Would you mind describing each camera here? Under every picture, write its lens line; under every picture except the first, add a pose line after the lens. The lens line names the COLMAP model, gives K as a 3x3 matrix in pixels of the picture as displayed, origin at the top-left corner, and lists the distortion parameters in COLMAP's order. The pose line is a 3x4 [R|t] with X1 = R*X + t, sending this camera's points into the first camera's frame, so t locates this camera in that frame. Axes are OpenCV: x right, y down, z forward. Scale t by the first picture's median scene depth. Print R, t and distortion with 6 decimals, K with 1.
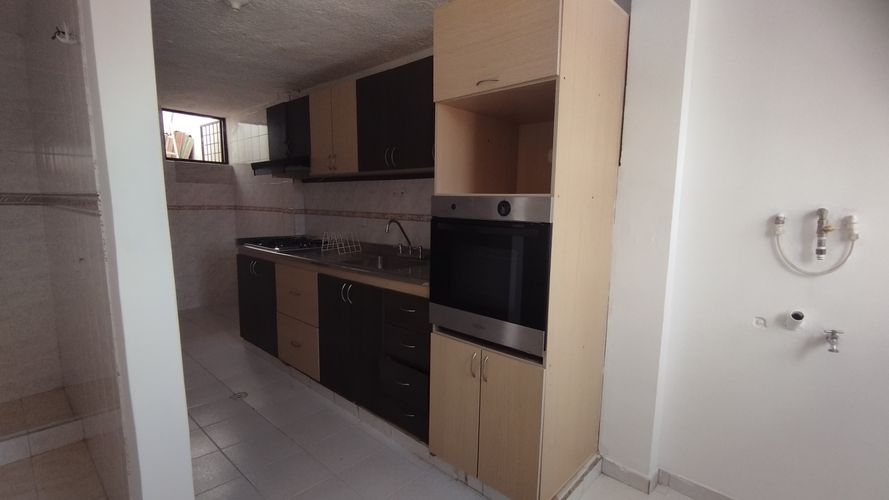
lens RADIAL K [[408.0, 0, 457.2], [0, 408.0, 260.2], [0, 0, 1]] dist [-0.000374, -0.000377]
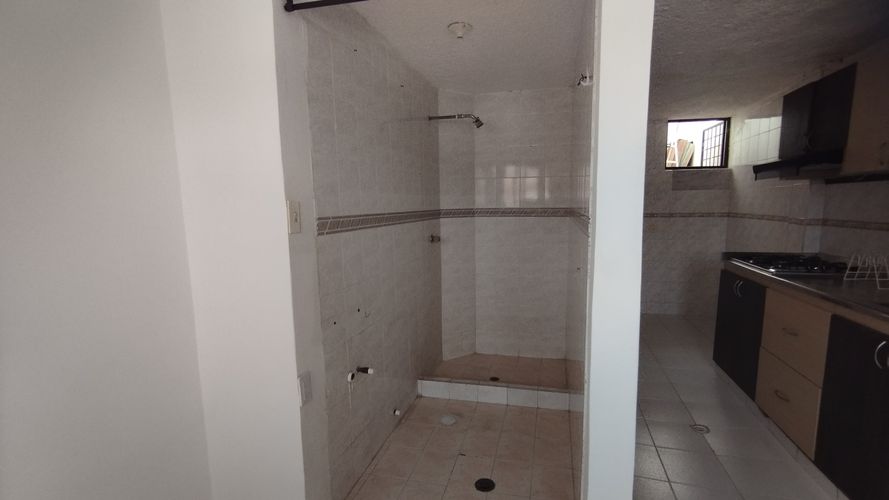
lens RADIAL K [[412.9, 0, 464.9], [0, 412.9, 261.6], [0, 0, 1]] dist [-0.000973, 0.012431]
pose [[0.483315, 0.101582, -0.869533, -0.028151], [-0.102343, 0.992991, 0.059119, -0.035939], [0.869444, 0.060417, 0.490324, 0.078331]]
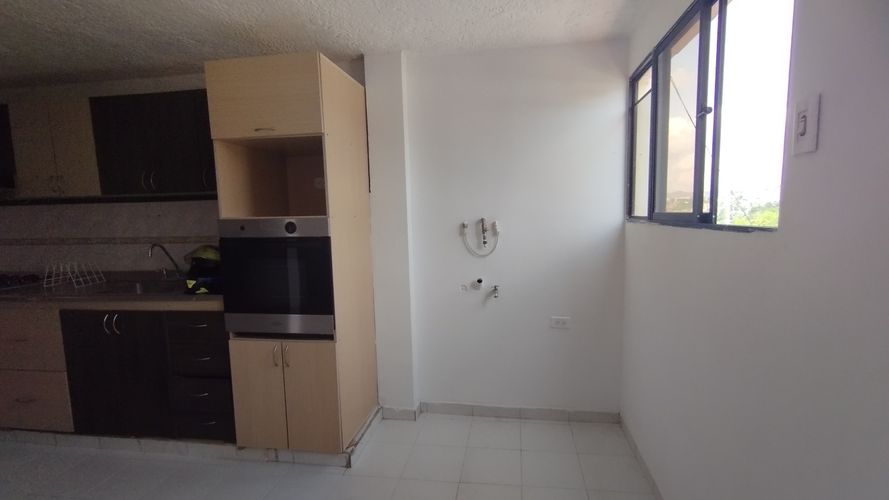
lens RADIAL K [[414.9, 0, 457.7], [0, 414.9, 260.1], [0, 0, 1]] dist [-0.002203, -0.000258]
pose [[0.832448, -0.096937, 0.545558, -0.097219], [0.112781, 0.993610, 0.004461, 0.017035], [-0.542504, 0.057815, 0.838061, -0.220476]]
